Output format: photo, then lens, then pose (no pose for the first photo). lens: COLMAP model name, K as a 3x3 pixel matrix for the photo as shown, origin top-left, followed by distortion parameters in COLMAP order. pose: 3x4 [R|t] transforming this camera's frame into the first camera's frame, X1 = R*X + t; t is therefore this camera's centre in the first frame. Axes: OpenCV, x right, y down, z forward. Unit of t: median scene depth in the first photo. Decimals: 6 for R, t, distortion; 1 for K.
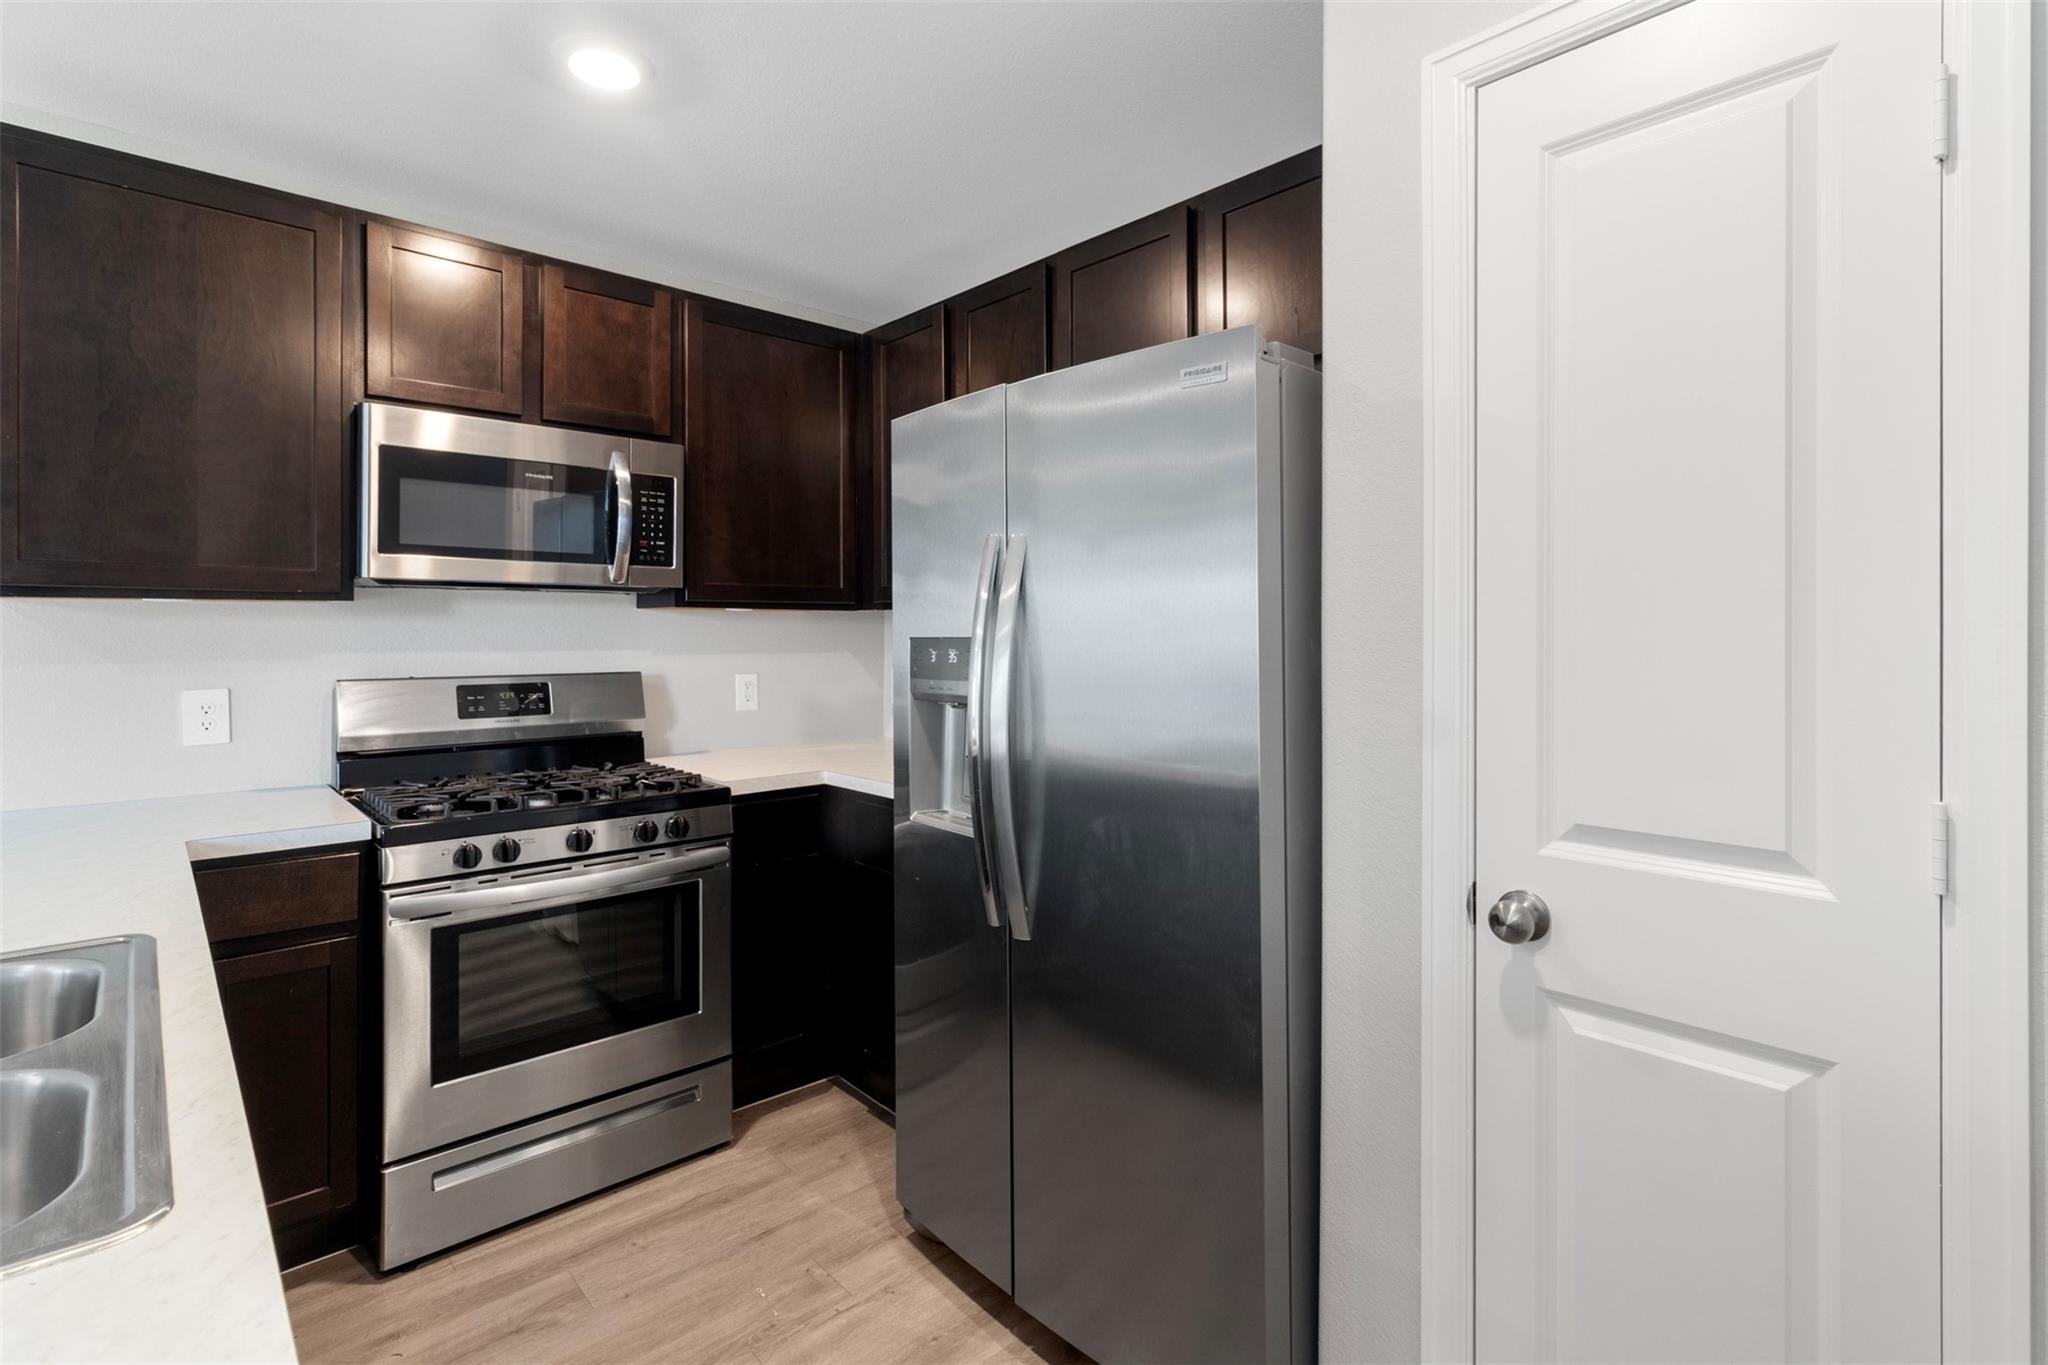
lens RADIAL K [[964.0, 0, 1017.3], [0, 964.0, 623.6], [0, 0, 1]] dist [-0.000350, 0.000294]
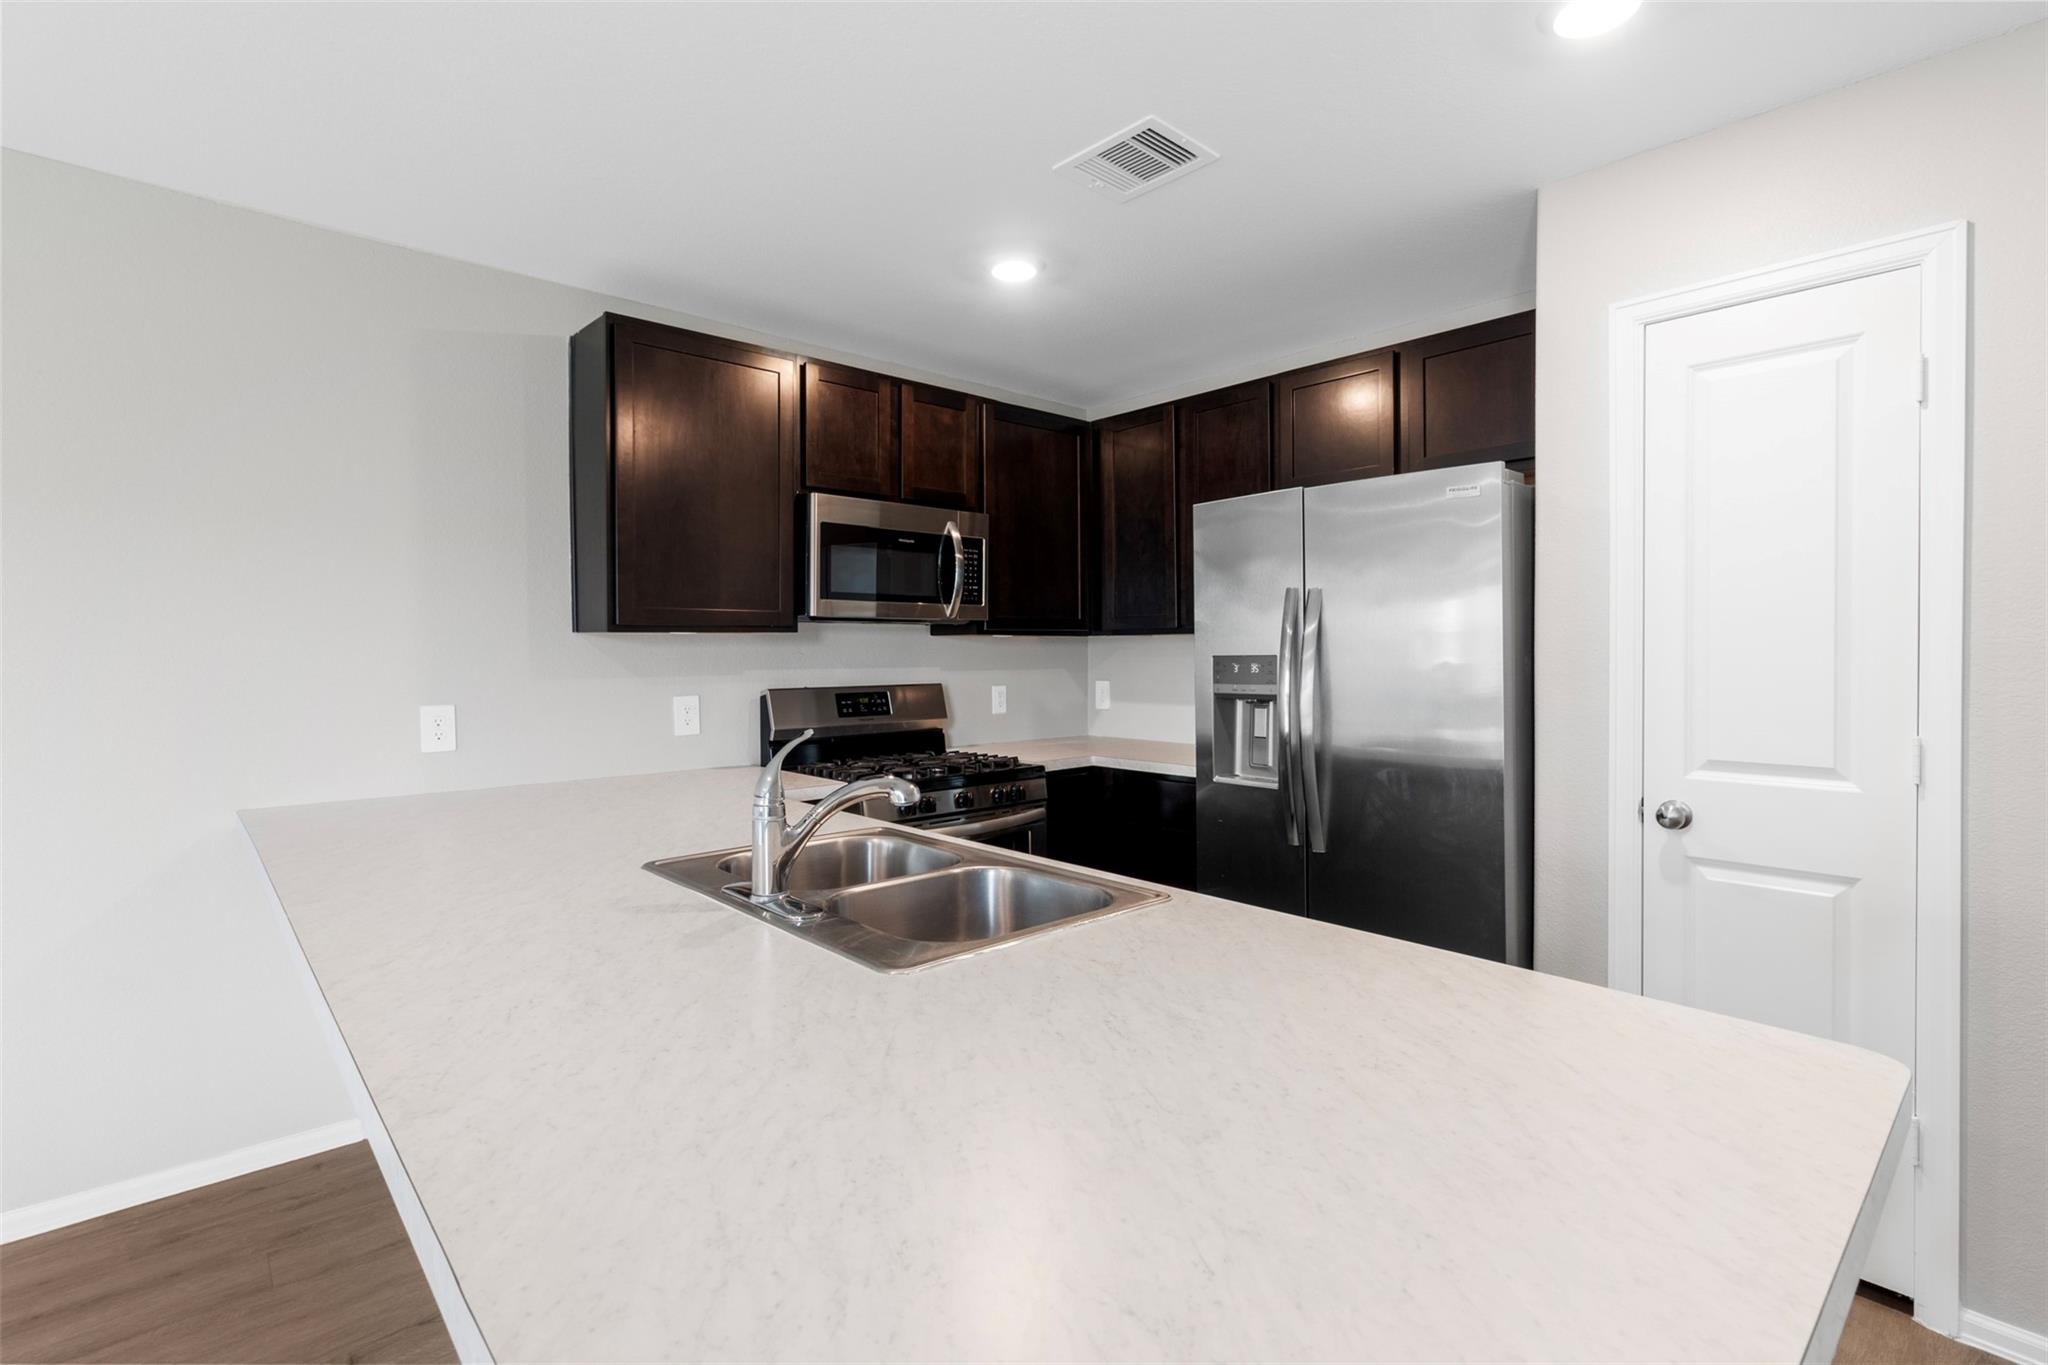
lens RADIAL K [[949.1, 0, 1017.7], [0, 949.1, 657.0], [0, 0, 1]] dist [0.000149, 0.000061]
pose [[0.999971, -0.005732, -0.004960, -0.366587], [0.005796, 0.999898, 0.013038, -0.003846], [0.004885, -0.013066, 0.999903, -0.399180]]
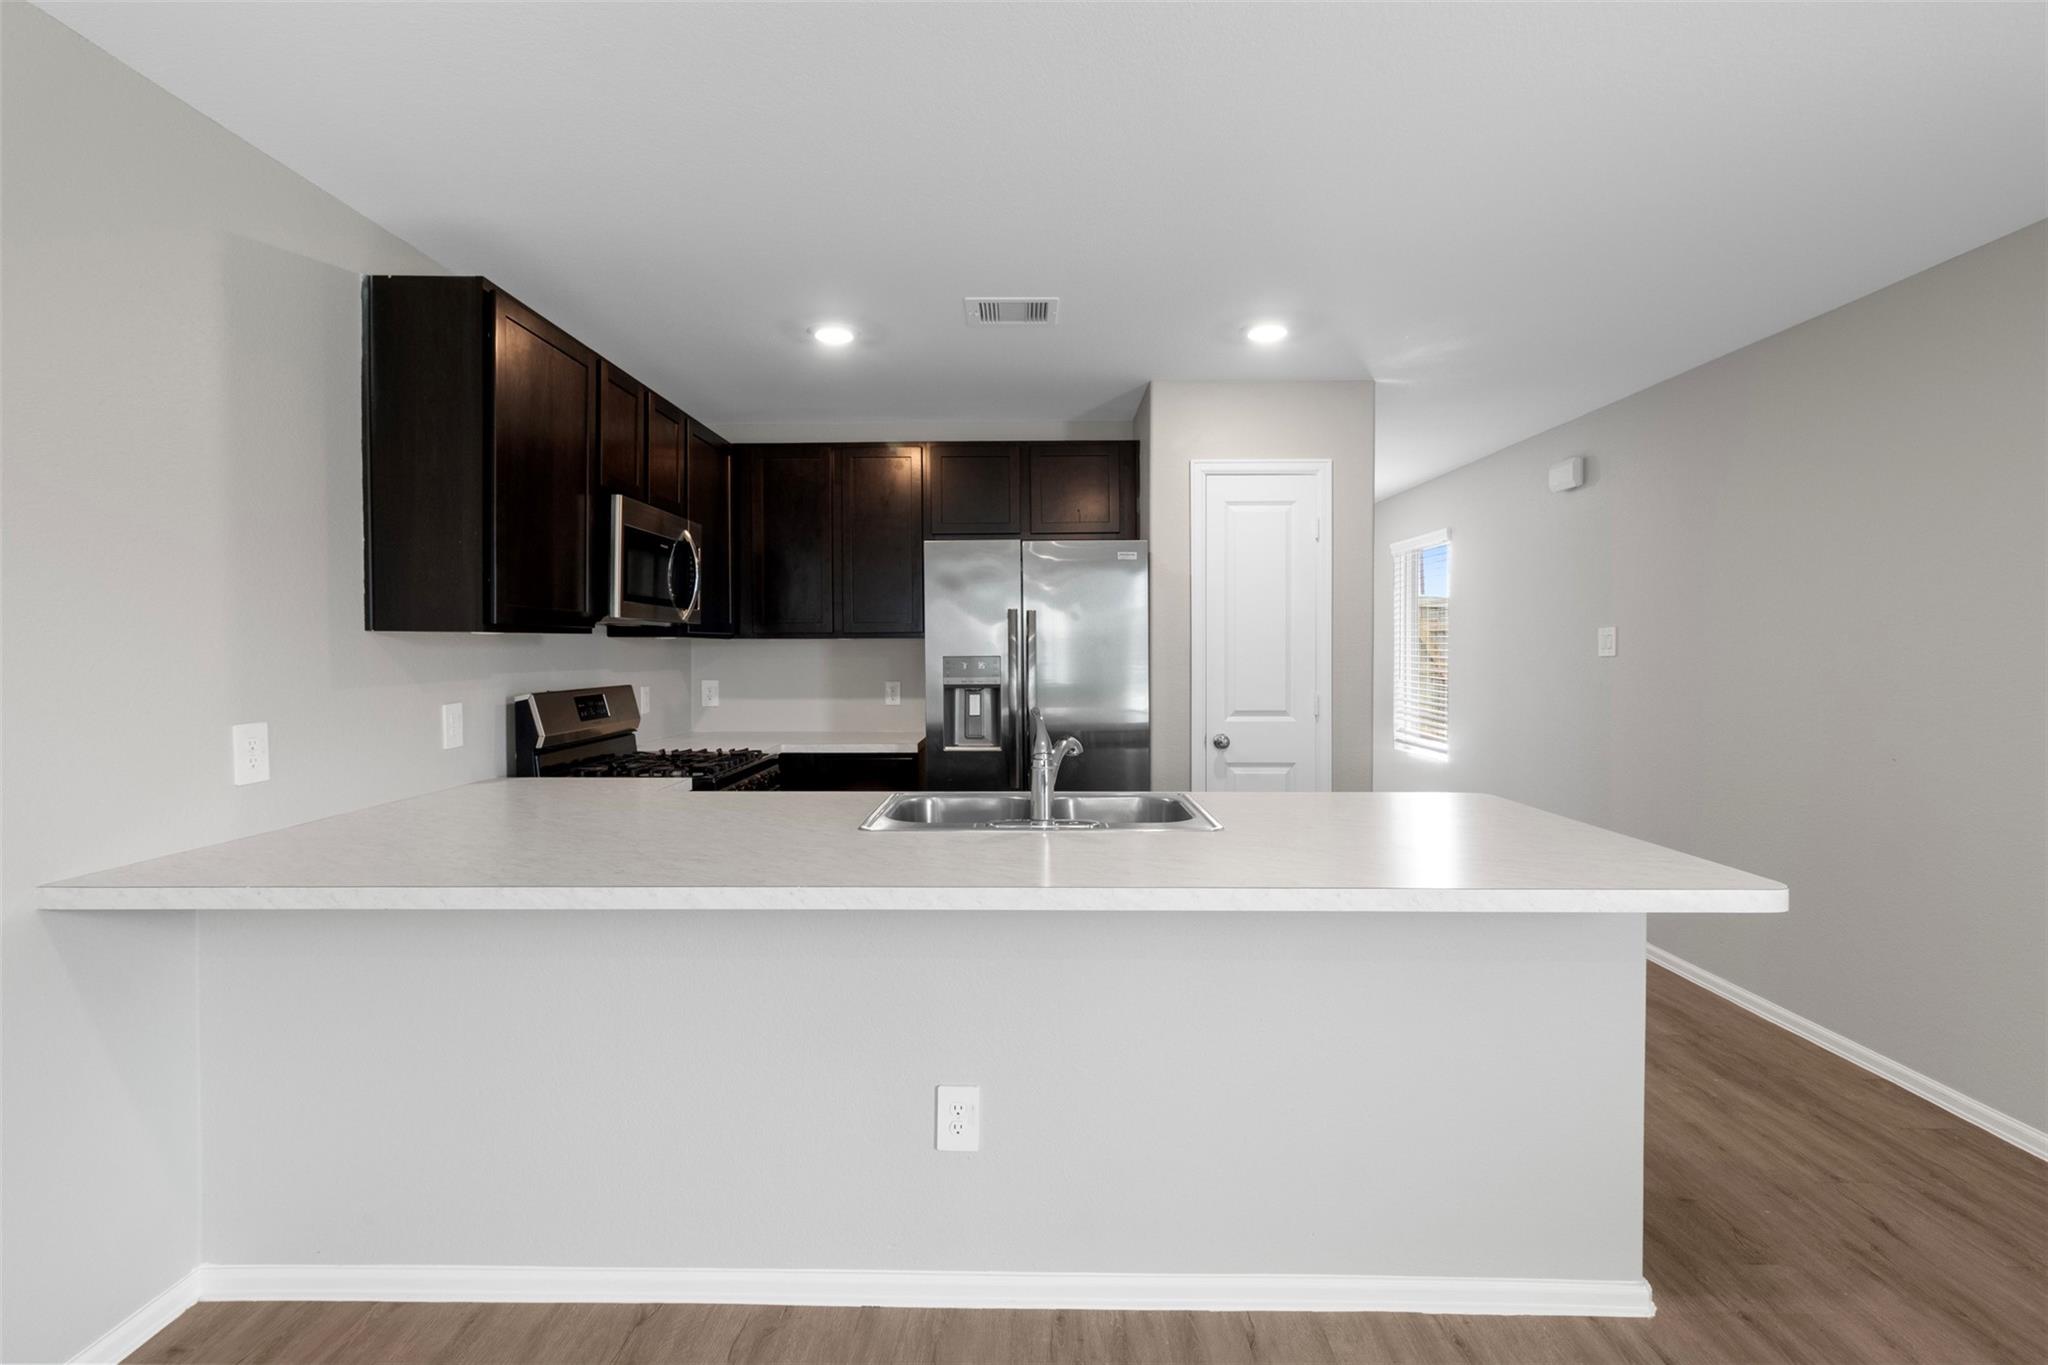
lens RADIAL K [[949.1, 0, 1017.7], [0, 949.1, 657.0], [0, 0, 1]] dist [0.000149, 0.000061]
pose [[0.689064, -0.008951, 0.724645, -1.278895], [-0.001859, 0.999899, 0.014119, -0.011068], [-0.724698, -0.011076, 0.688978, -0.389555]]
